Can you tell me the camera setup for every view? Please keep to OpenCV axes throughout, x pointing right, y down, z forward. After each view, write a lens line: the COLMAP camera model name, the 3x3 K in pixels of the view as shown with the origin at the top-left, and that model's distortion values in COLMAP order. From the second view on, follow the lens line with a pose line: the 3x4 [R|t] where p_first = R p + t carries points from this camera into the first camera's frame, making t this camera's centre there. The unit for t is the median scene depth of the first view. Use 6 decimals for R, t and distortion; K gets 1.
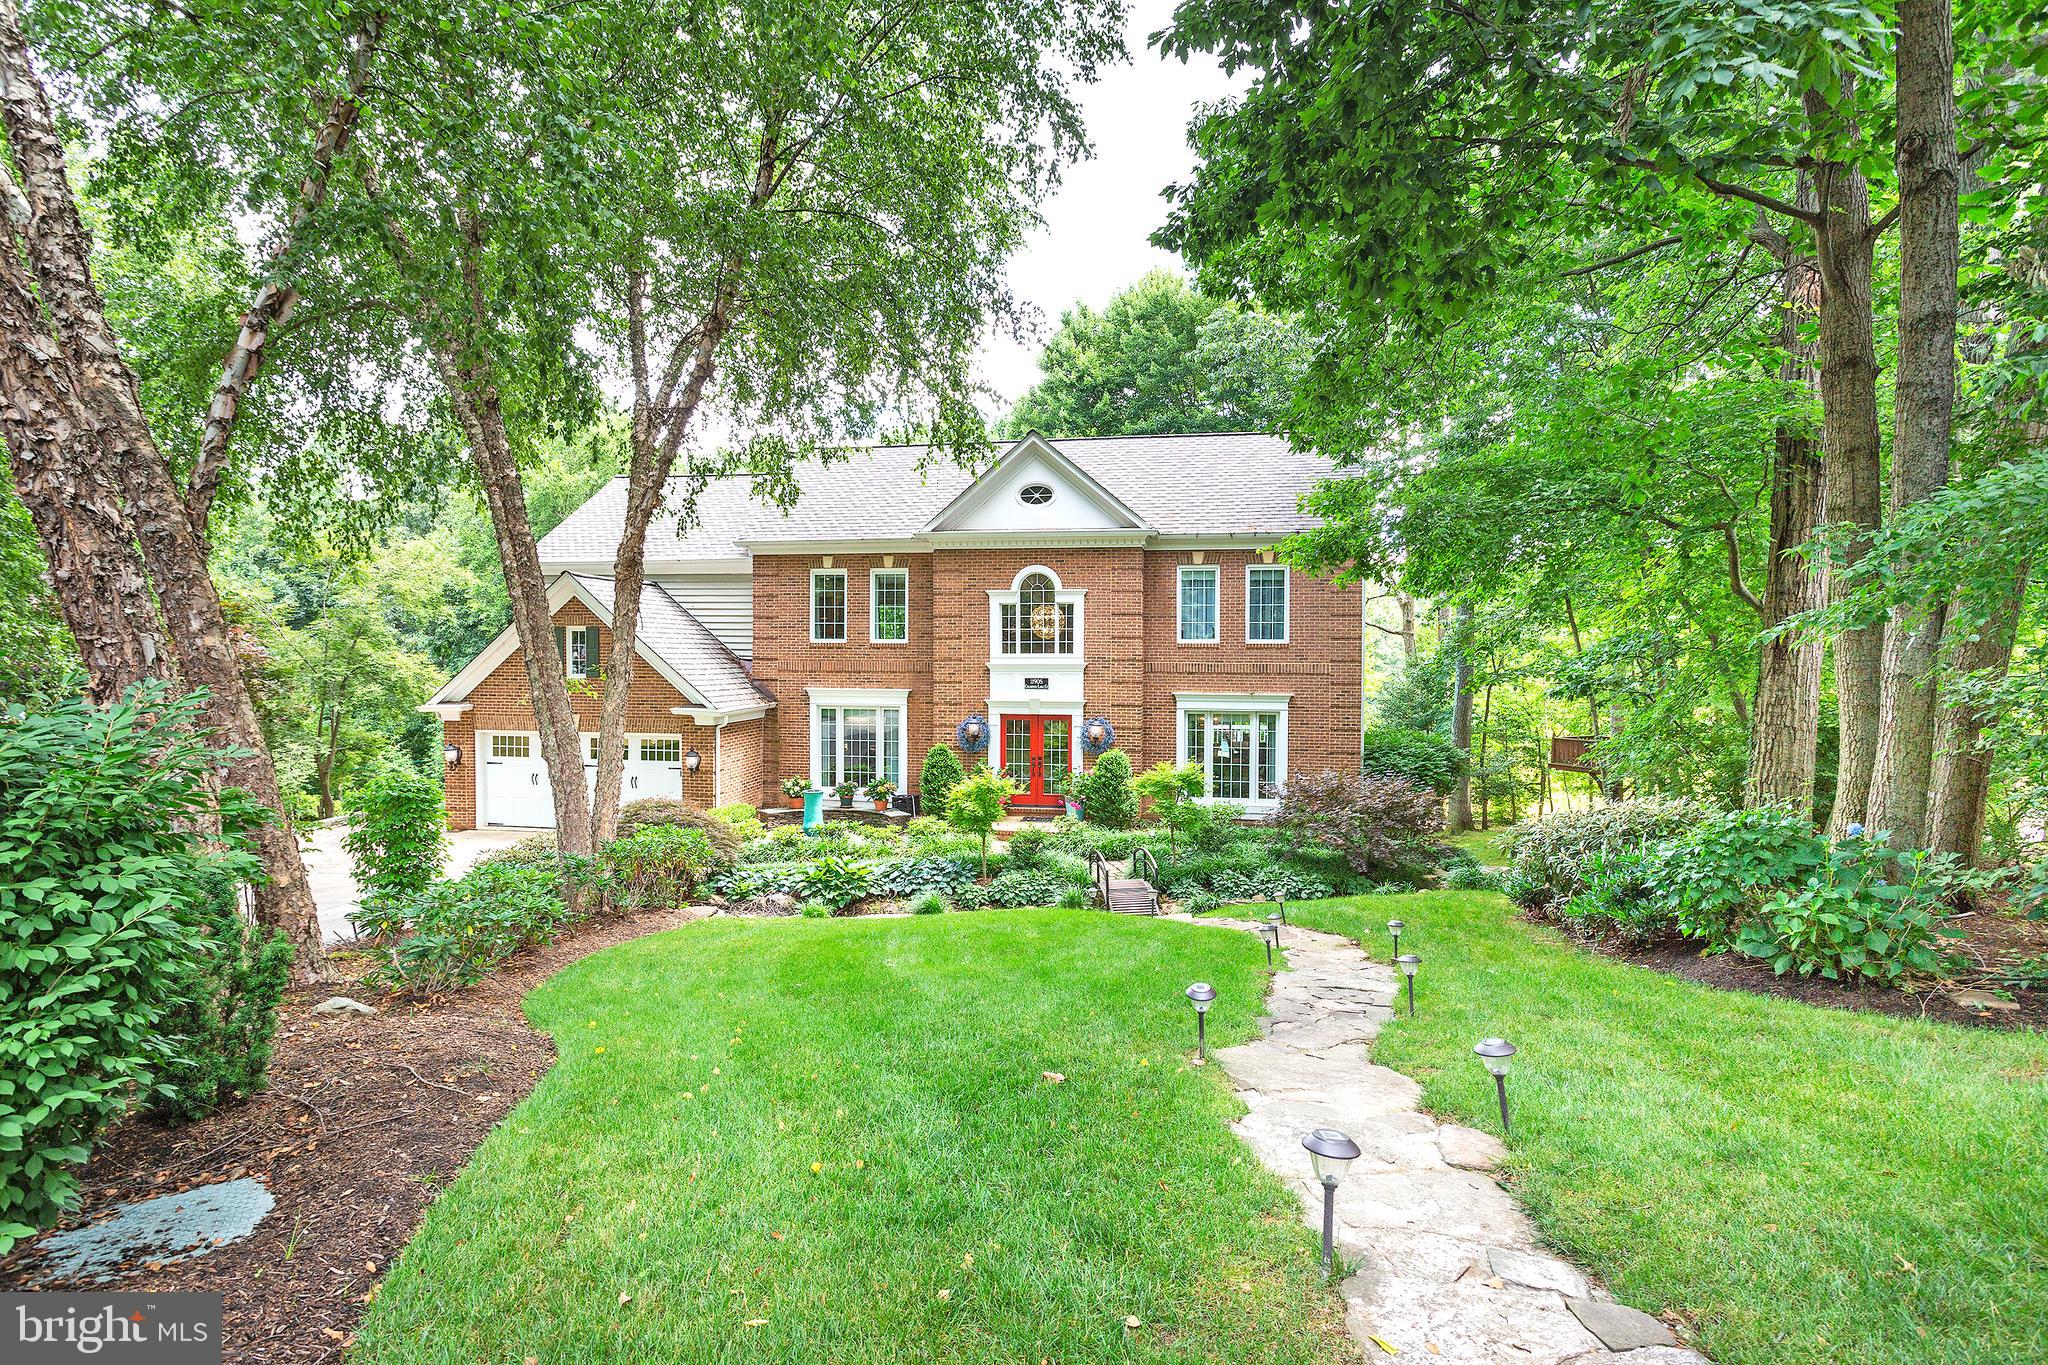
lens RADIAL K [[994.0, 0, 1027.7], [0, 994.0, 667.3], [0, 0, 1]] dist [-0.000480, -0.000151]
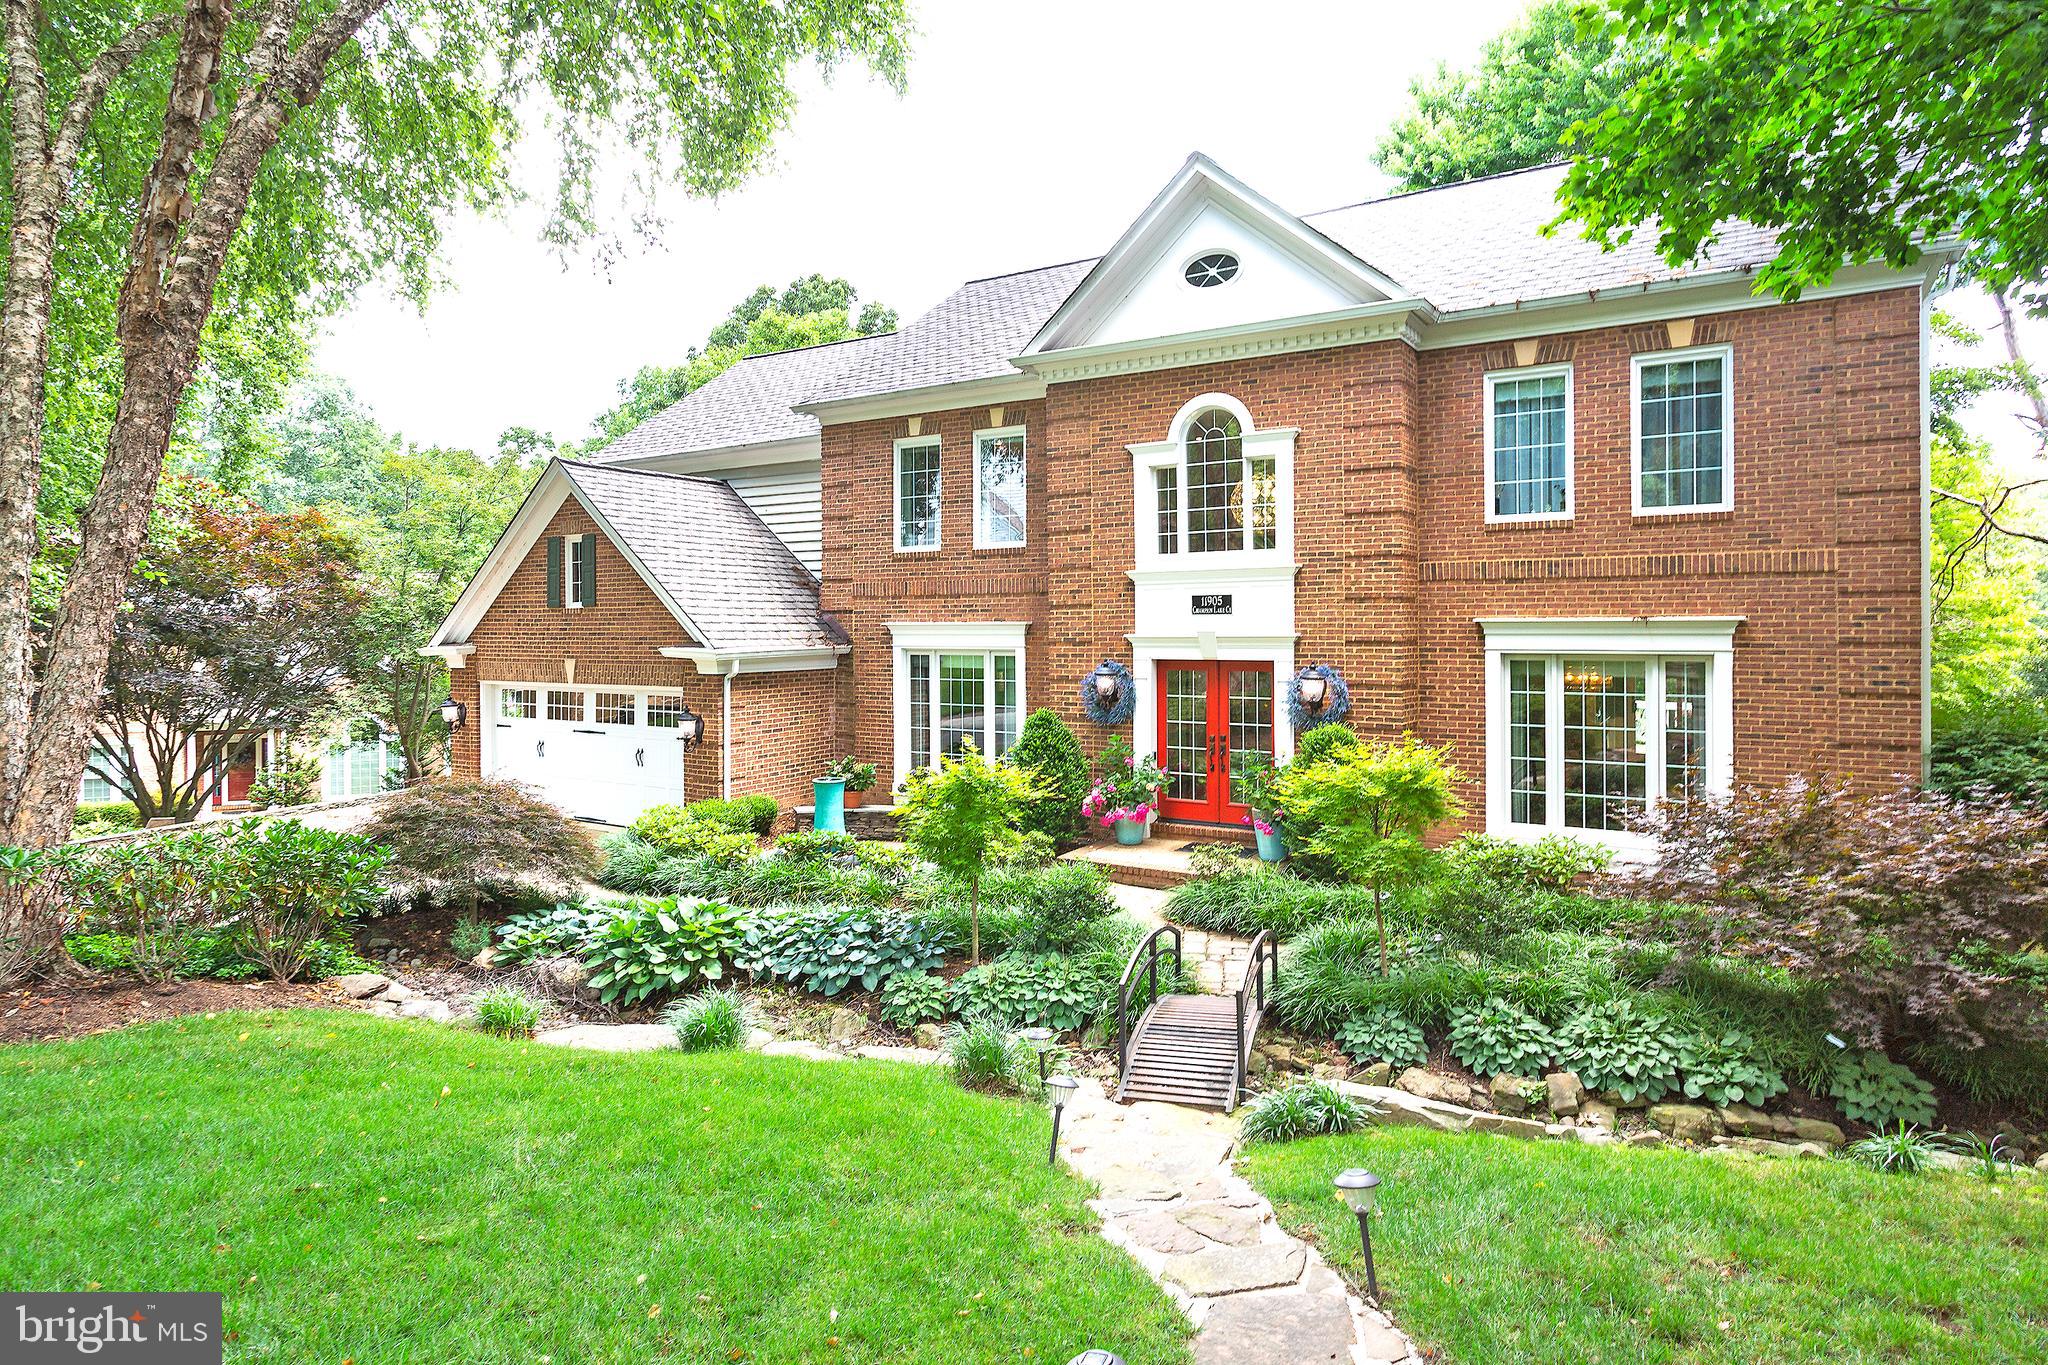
lens RADIAL K [[1155.6, 0, 1018.1], [0, 1155.6, 630.7], [0, 0, 1]] dist [-0.005855, -0.000174]
pose [[0.923470, -0.008010, -0.383587, 0.156404], [0.002478, 0.999886, -0.014915, 0.040132], [0.383662, 0.012823, 0.923384, 0.355408]]
